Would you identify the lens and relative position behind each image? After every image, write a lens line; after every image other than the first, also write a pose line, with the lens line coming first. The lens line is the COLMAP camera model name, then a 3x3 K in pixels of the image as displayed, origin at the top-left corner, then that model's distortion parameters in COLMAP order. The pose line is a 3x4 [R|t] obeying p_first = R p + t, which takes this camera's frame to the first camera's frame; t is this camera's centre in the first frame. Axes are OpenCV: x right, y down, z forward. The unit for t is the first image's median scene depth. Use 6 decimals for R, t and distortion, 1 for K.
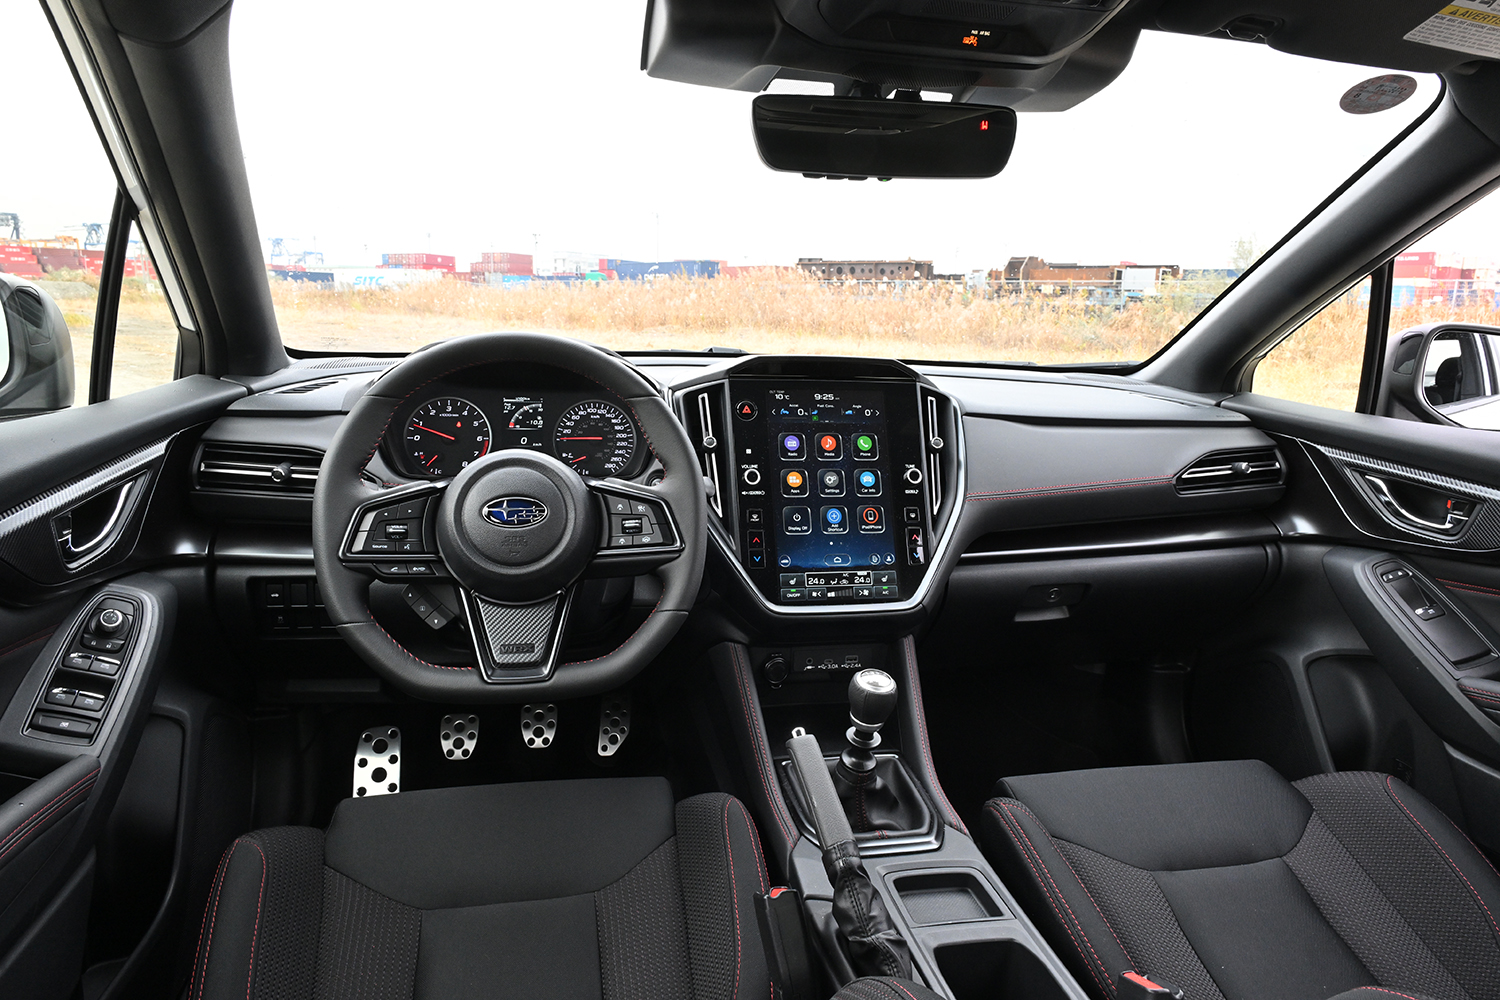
lens RADIAL K [[1043.5, 0, 751.8], [0, 1043.5, 504.1], [0, 0, 1]] dist [0.012311, 0.002898]
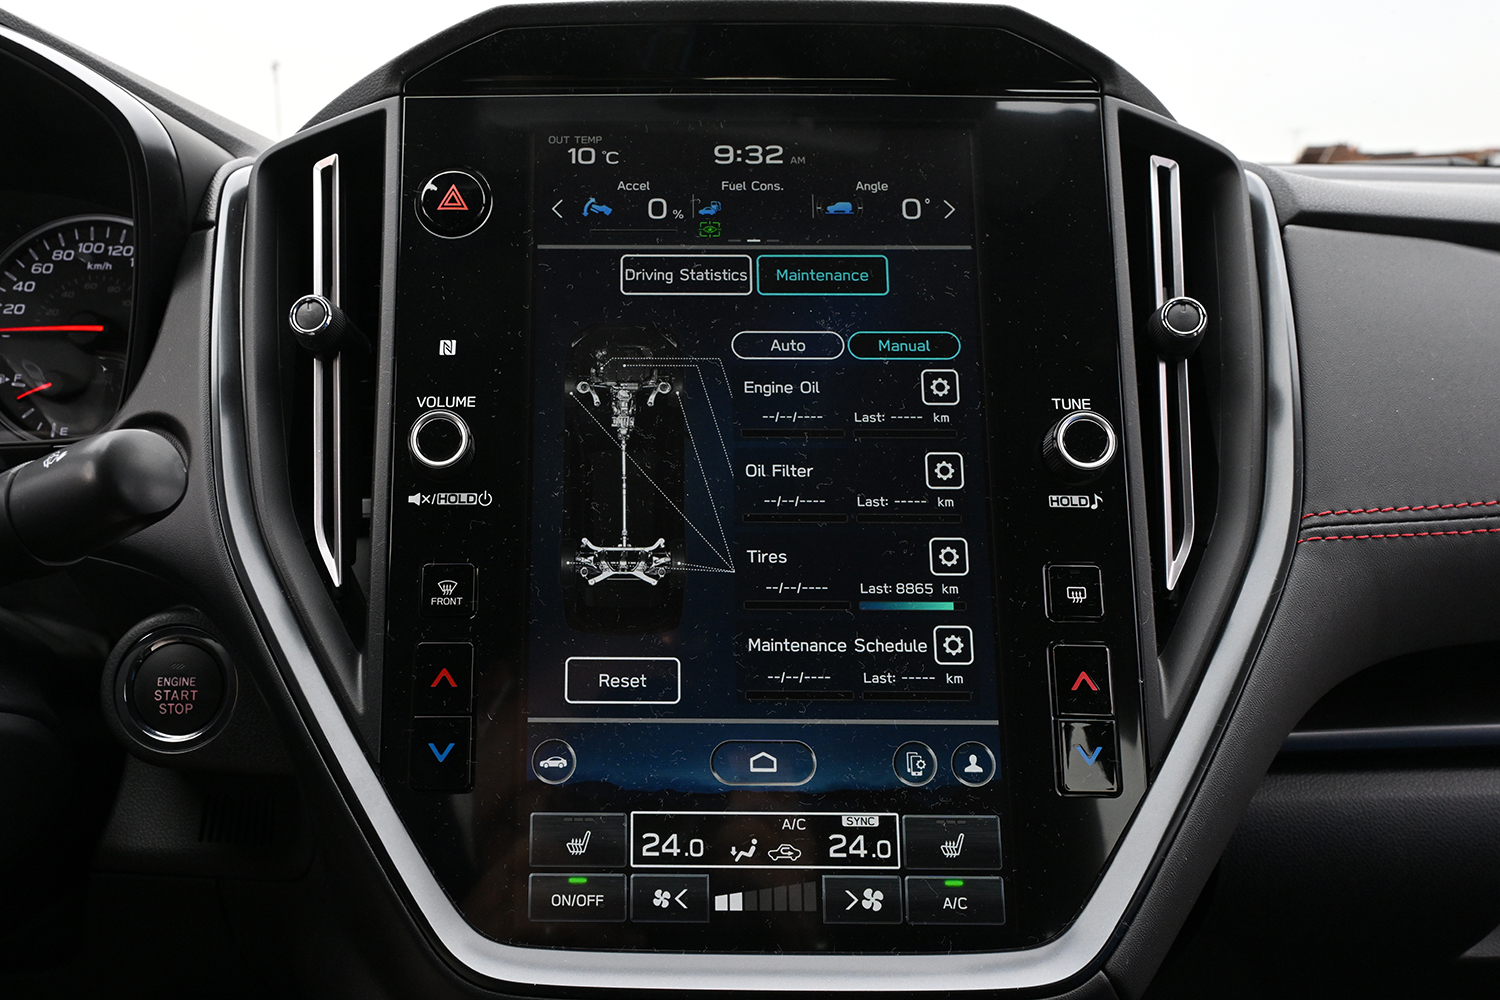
lens RADIAL K [[1198.2, 0, 746.6], [0, 1198.2, 486.9], [0, 0, 1]] dist [-0.013523, -0.001070]
pose [[0.975524, 0.008362, -0.219732, 0.140207], [-0.013358, 0.999685, -0.021263, -0.008274], [0.219485, 0.023677, 0.975328, 0.699276]]
